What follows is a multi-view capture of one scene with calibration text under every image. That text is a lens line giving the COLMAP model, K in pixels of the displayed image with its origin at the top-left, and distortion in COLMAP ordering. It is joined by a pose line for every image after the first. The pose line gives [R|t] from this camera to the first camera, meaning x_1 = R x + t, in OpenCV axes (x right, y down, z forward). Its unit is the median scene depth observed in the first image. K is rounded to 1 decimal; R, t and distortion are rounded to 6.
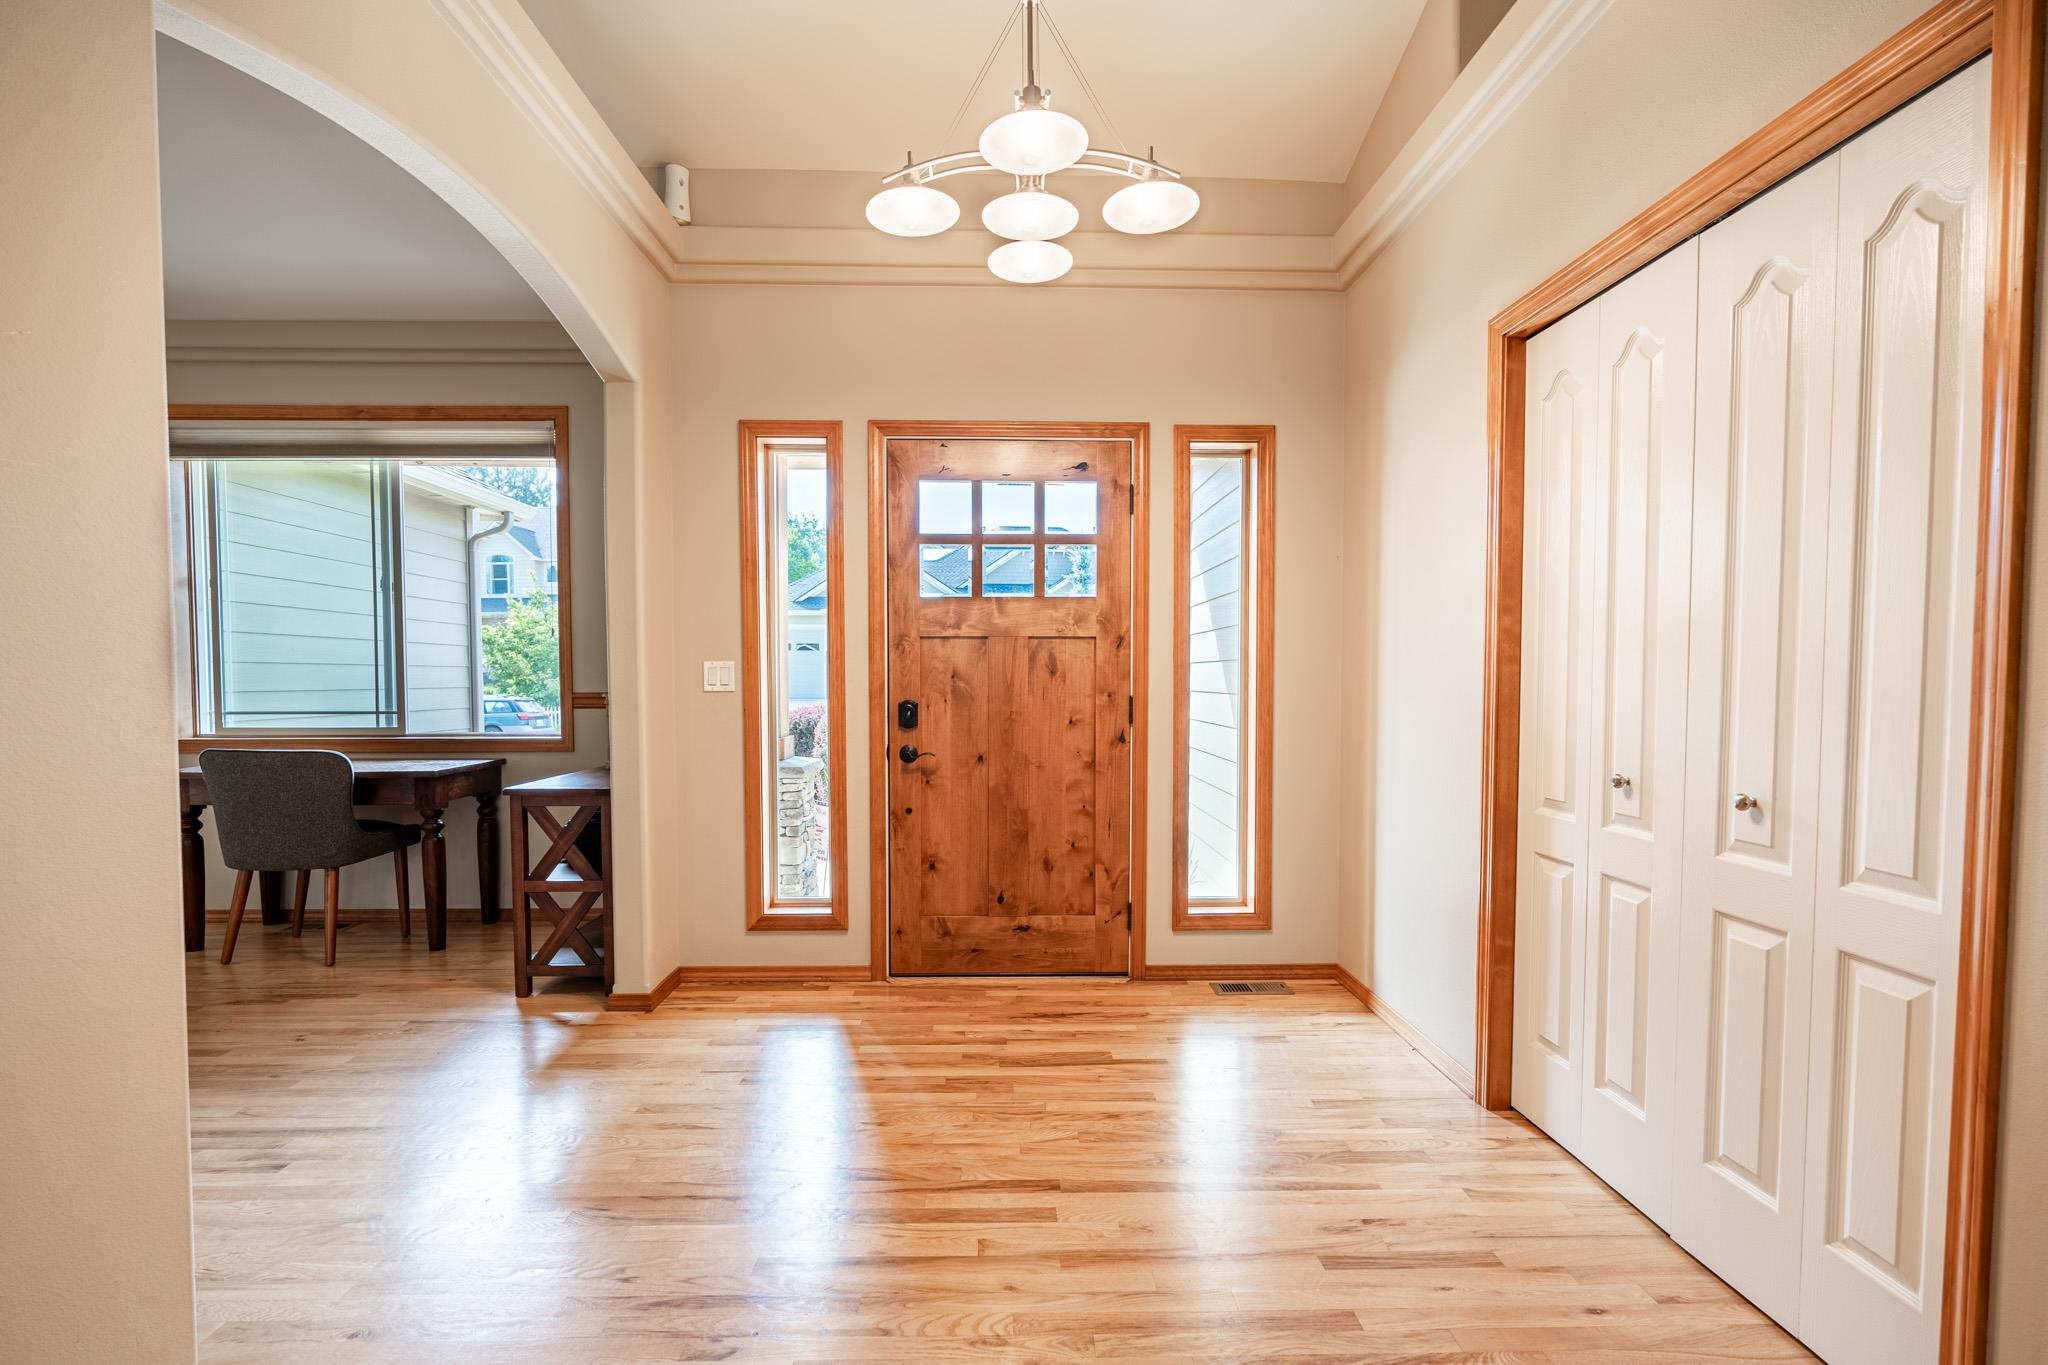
lens RADIAL K [[944.7, 0, 1018.9], [0, 944.7, 710.6], [0, 0, 1]] dist [0.000100, -0.000020]
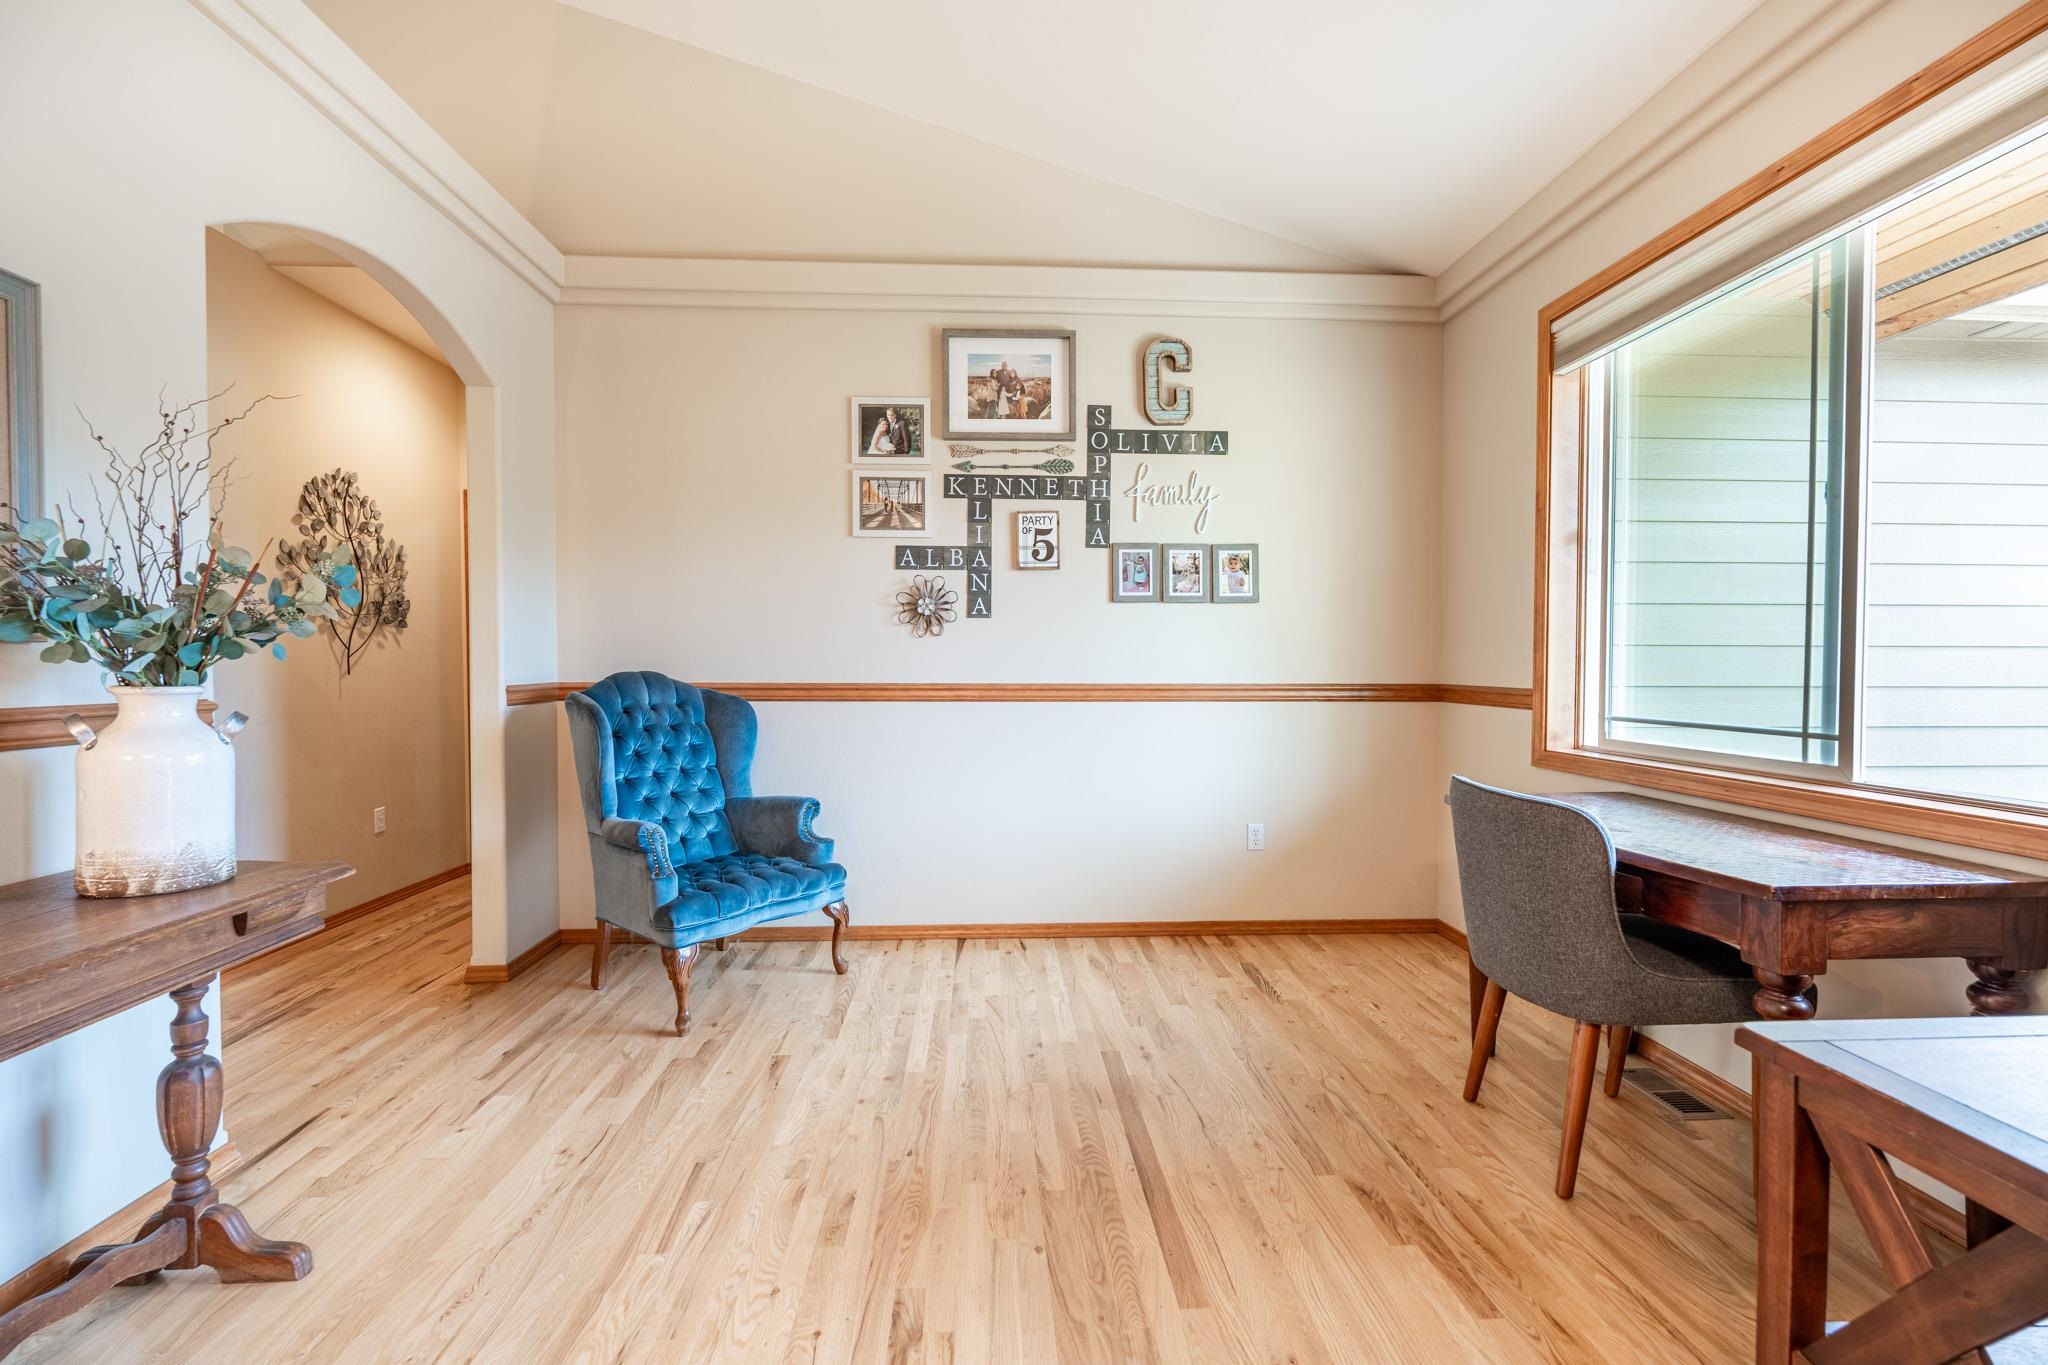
lens RADIAL K [[895.4, 0, 1025.8], [0, 895.4, 677.8], [0, 0, 1]] dist [-0.005930, 0.000686]
pose [[0.018699, 0.019139, -0.999642, -0.186241], [-0.039368, 0.999056, 0.018392, -0.022078], [0.999050, 0.039010, 0.019435, 0.551904]]
